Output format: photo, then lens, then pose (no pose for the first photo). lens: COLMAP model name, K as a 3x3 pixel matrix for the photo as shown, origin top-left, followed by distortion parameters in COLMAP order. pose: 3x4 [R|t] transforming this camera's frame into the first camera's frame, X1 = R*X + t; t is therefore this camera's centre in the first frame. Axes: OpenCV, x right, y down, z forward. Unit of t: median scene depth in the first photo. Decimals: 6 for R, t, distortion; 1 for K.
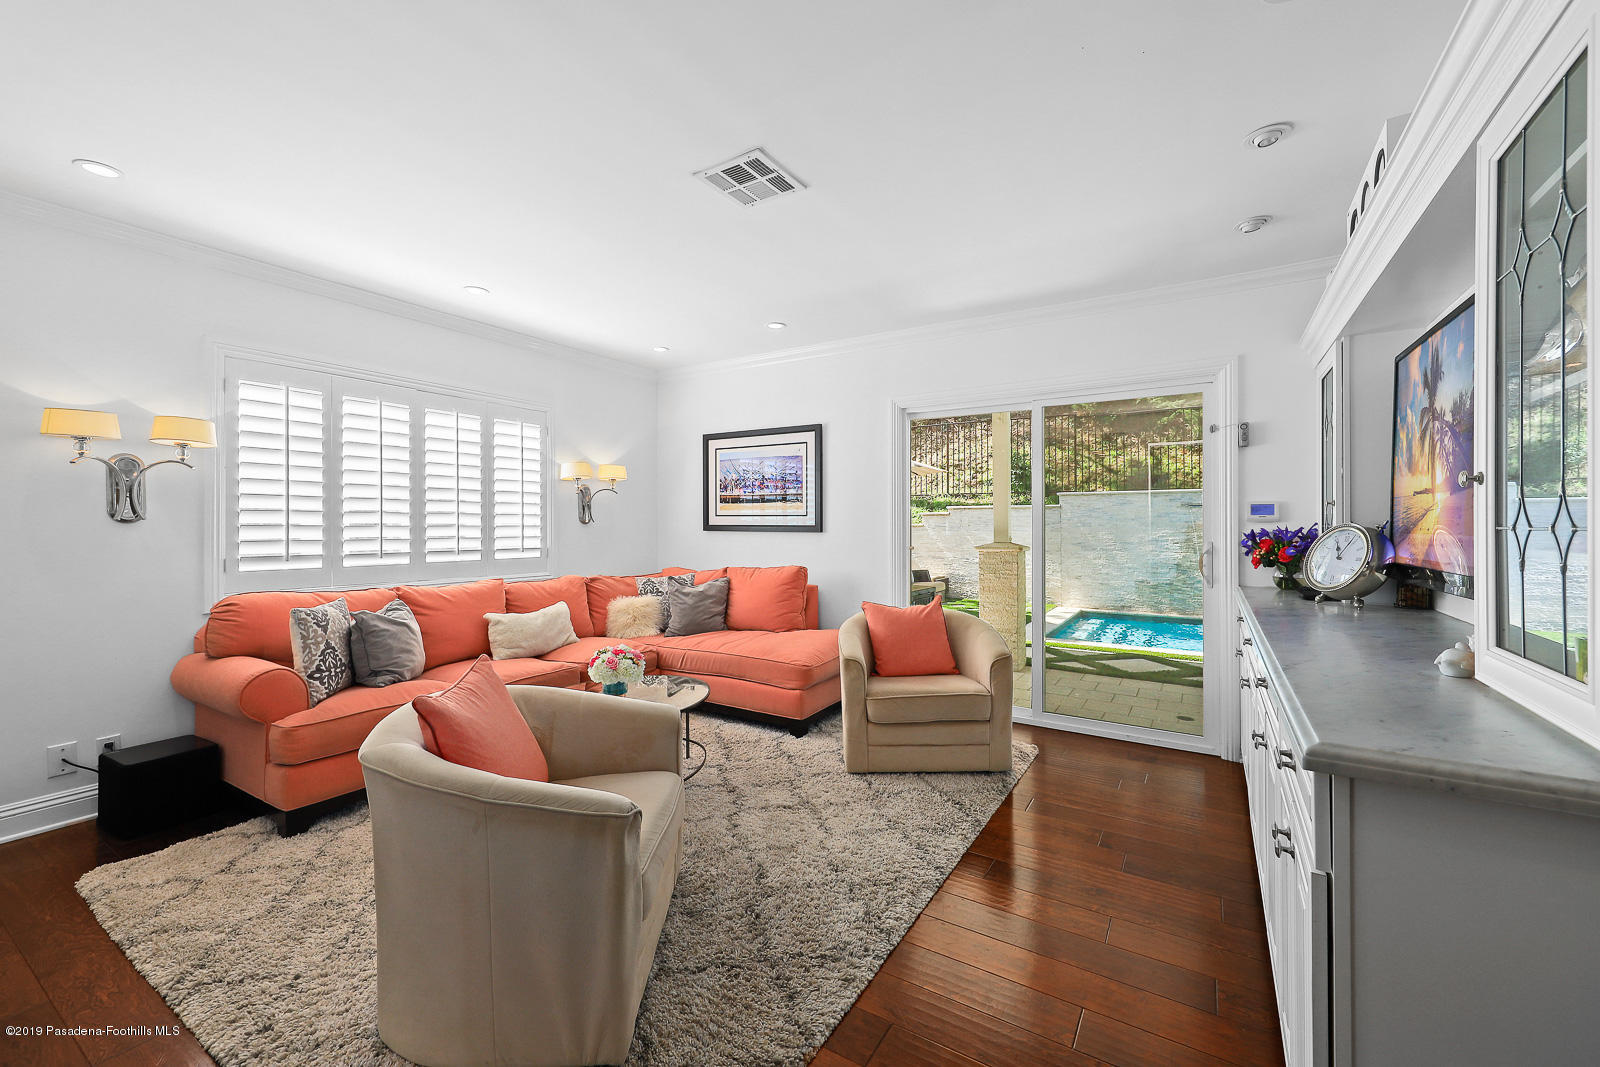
lens RADIAL K [[621.8, 0, 811.6], [0, 621.8, 522.9], [0, 0, 1]] dist [-0.001958, -0.000743]
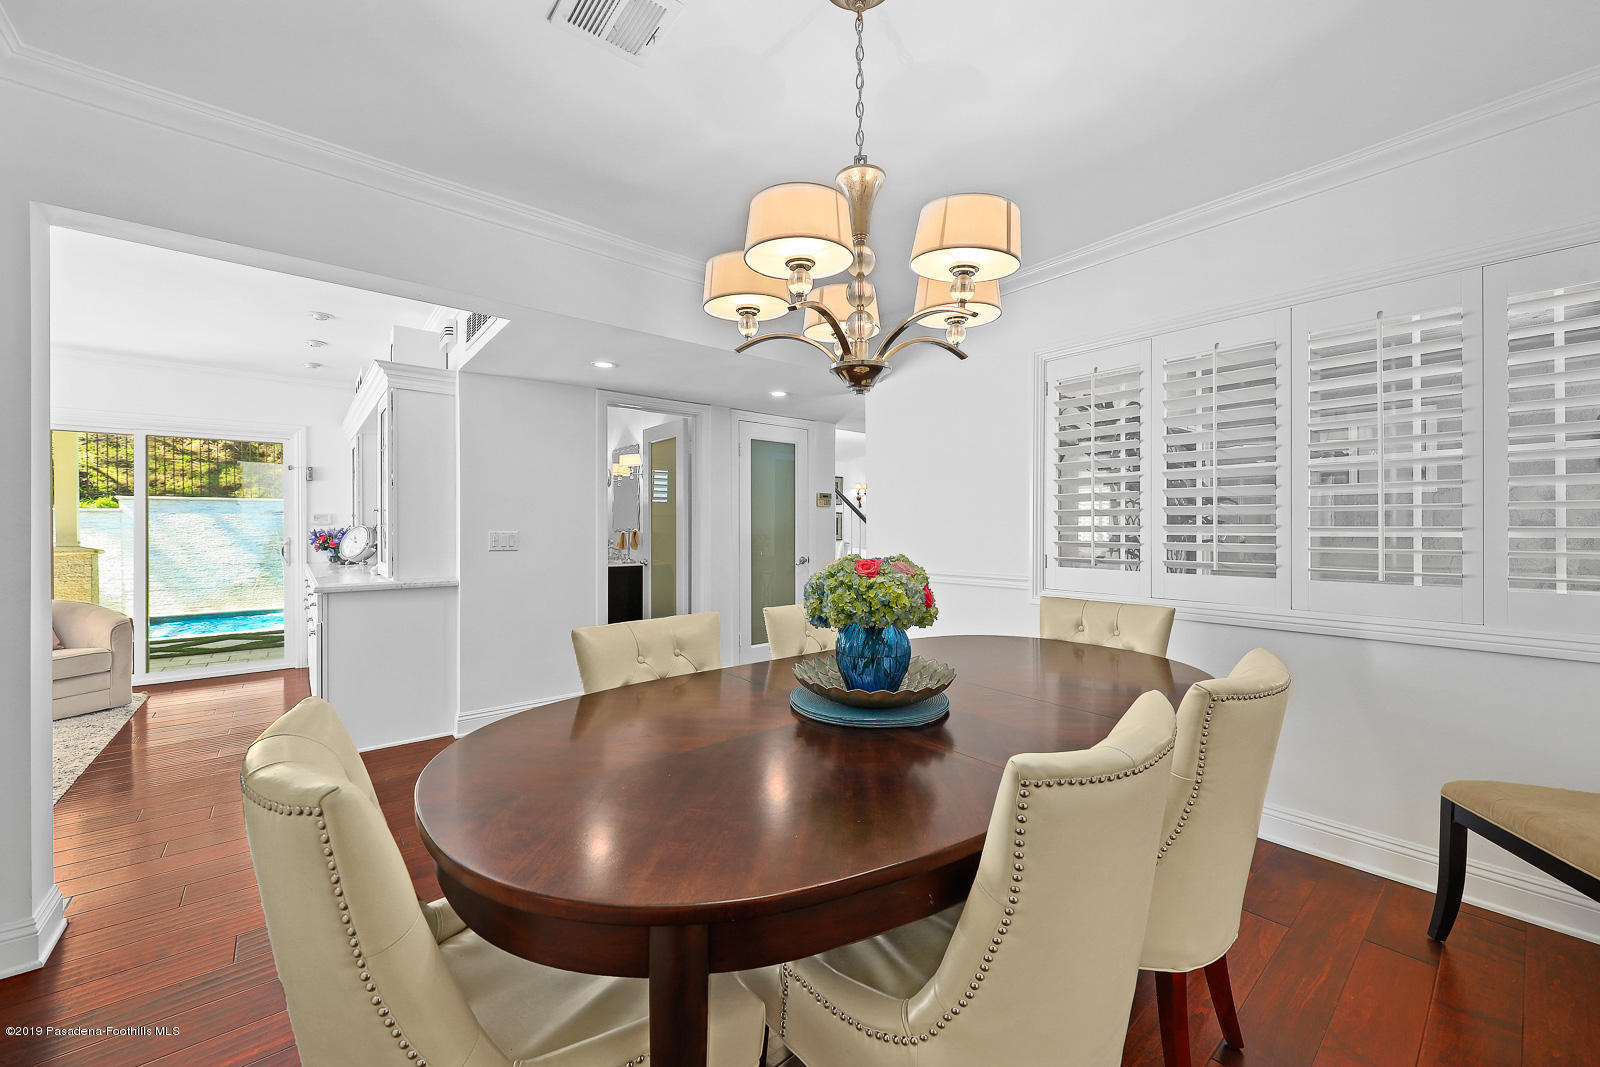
lens RADIAL K [[621.8, 0, 805.9], [0, 621.8, 531.0], [0, 0, 1]] dist [-0.001958, -0.000743]
pose [[0.306962, -0.005784, 0.951704, -0.528923], [0.005456, 0.999976, 0.004317, 0.014660], [-0.951706, 0.003868, 0.306986, -0.851782]]
